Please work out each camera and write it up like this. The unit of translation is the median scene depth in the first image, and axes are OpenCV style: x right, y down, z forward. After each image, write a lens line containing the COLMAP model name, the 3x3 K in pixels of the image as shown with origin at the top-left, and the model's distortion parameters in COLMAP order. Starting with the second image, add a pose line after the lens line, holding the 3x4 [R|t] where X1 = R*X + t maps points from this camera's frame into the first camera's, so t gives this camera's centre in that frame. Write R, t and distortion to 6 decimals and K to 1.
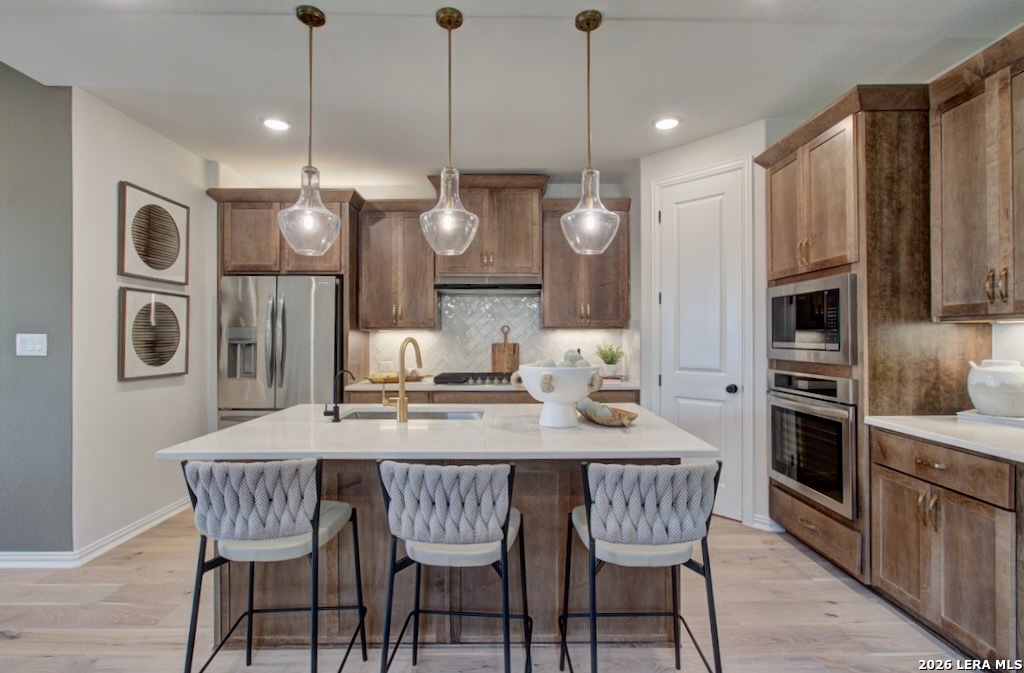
lens RADIAL K [[471.3, 0, 513.4], [0, 471.3, 335.7], [0, 0, 1]] dist [-0.006924, 0.003152]
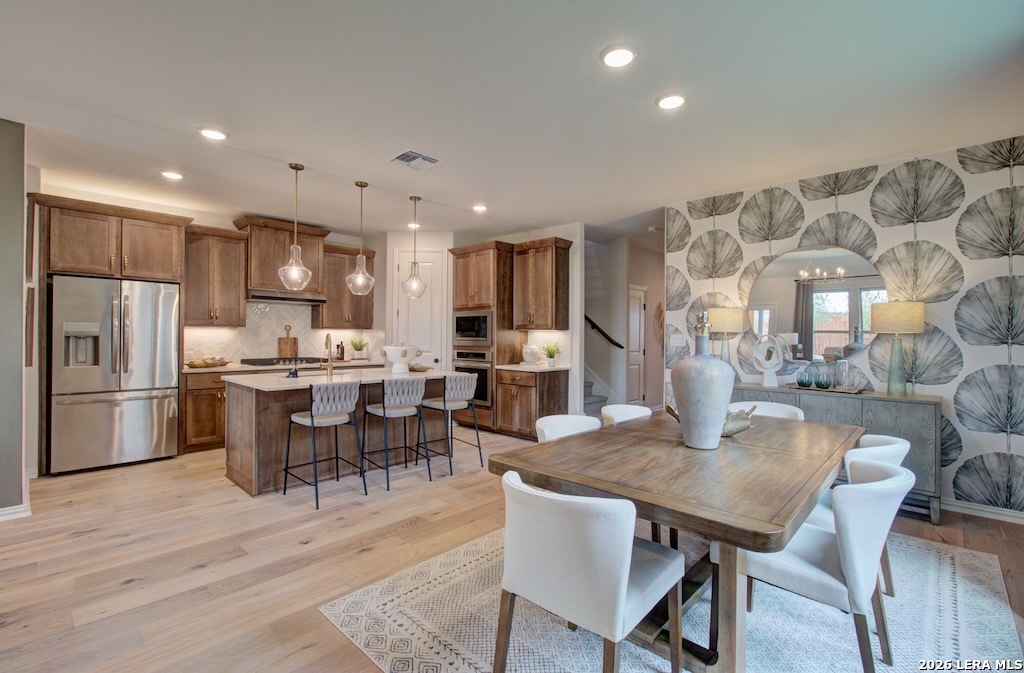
lens RADIAL K [[471.3, 0, 500.1], [0, 471.3, 336.1], [0, 0, 1]] dist [-0.006924, 0.003152]
pose [[0.707446, 0.007864, 0.706724, -0.805735], [-0.013080, 0.999913, 0.001967, 0.000585], [-0.706647, -0.010636, 0.707487, -0.648273]]
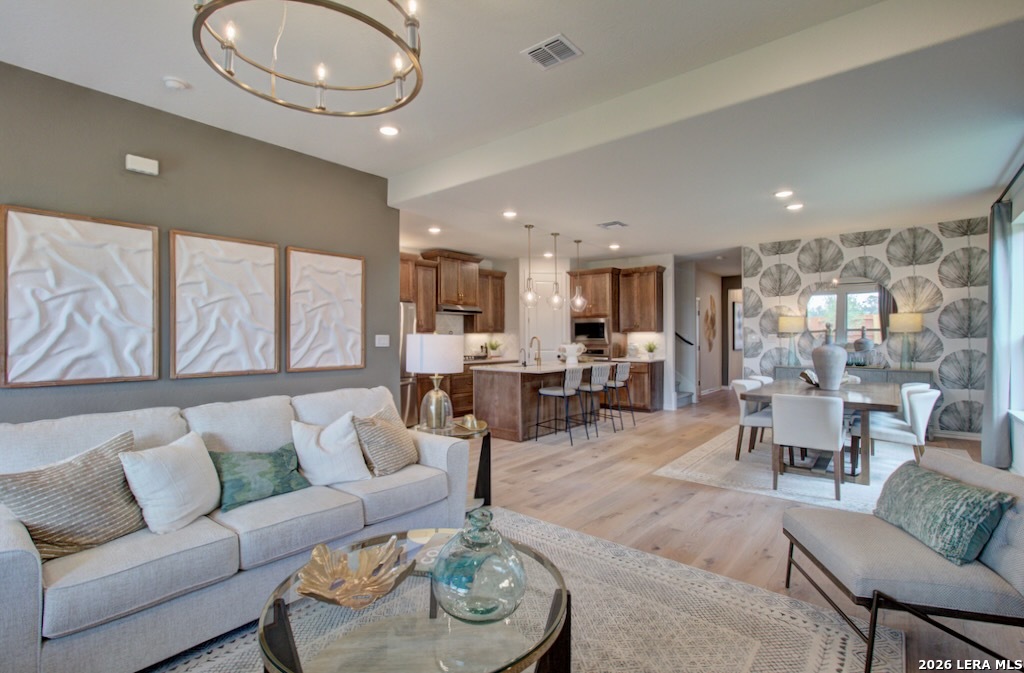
lens RADIAL K [[471.3, 0, 510.8], [0, 471.3, 336.0], [0, 0, 1]] dist [-0.006924, 0.003152]
pose [[0.659399, 0.001155, 0.751792, -1.792063], [0.000157, 0.999999, -0.001674, 0.002666], [-0.751793, 0.001222, 0.659398, -0.575745]]
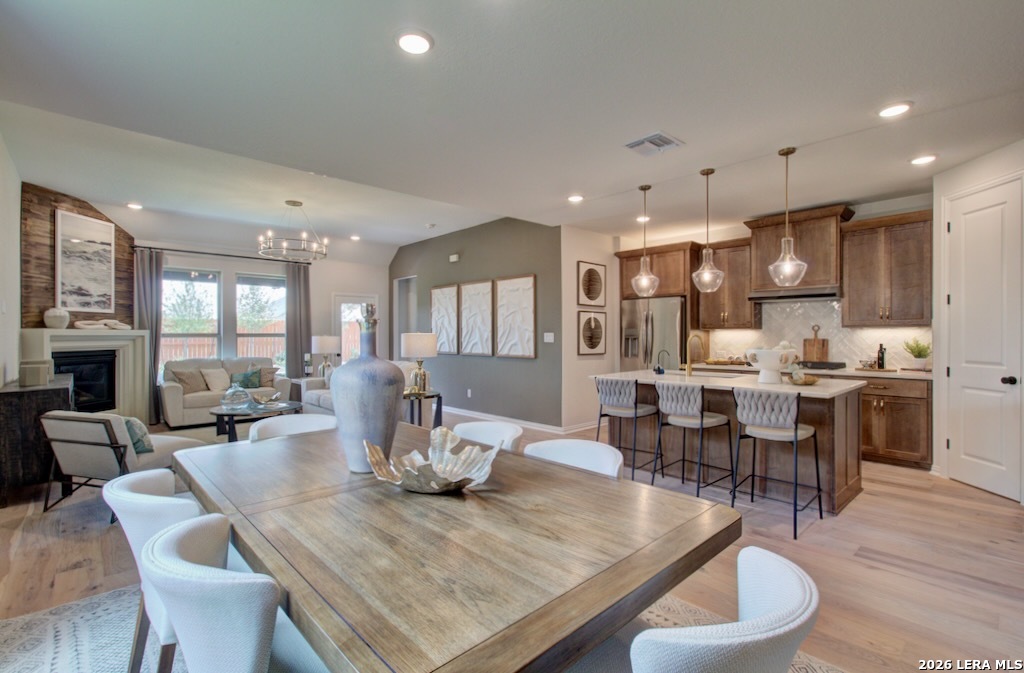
lens RADIAL K [[471.3, 0, 510.2], [0, 471.3, 338.6], [0, 0, 1]] dist [-0.006924, 0.003152]
pose [[0.669429, 0.005464, -0.742856, 0.524295], [0.002808, 0.999947, 0.009885, 0.000188], [0.742871, -0.008703, 0.669378, -0.633470]]
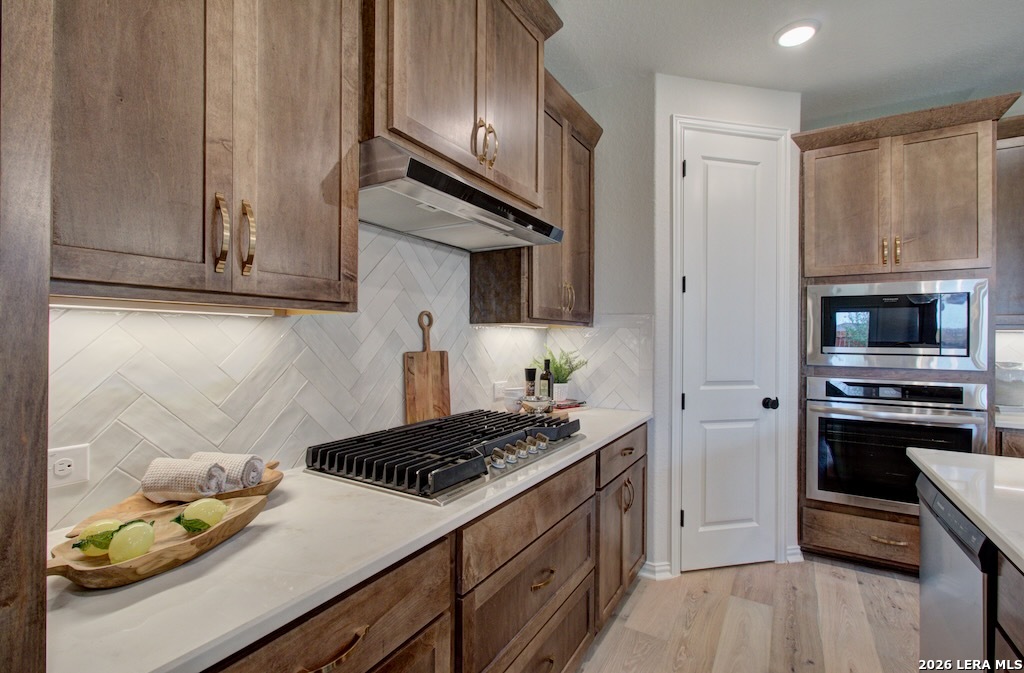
lens RADIAL K [[471.3, 0, 520.3], [0, 471.3, 334.8], [0, 0, 1]] dist [-0.006924, 0.003152]
pose [[0.524152, 0.011507, 0.851547, -0.487723], [-0.011301, 0.999915, -0.006556, 0.003324], [-0.851550, -0.006187, 0.524238, 0.989525]]
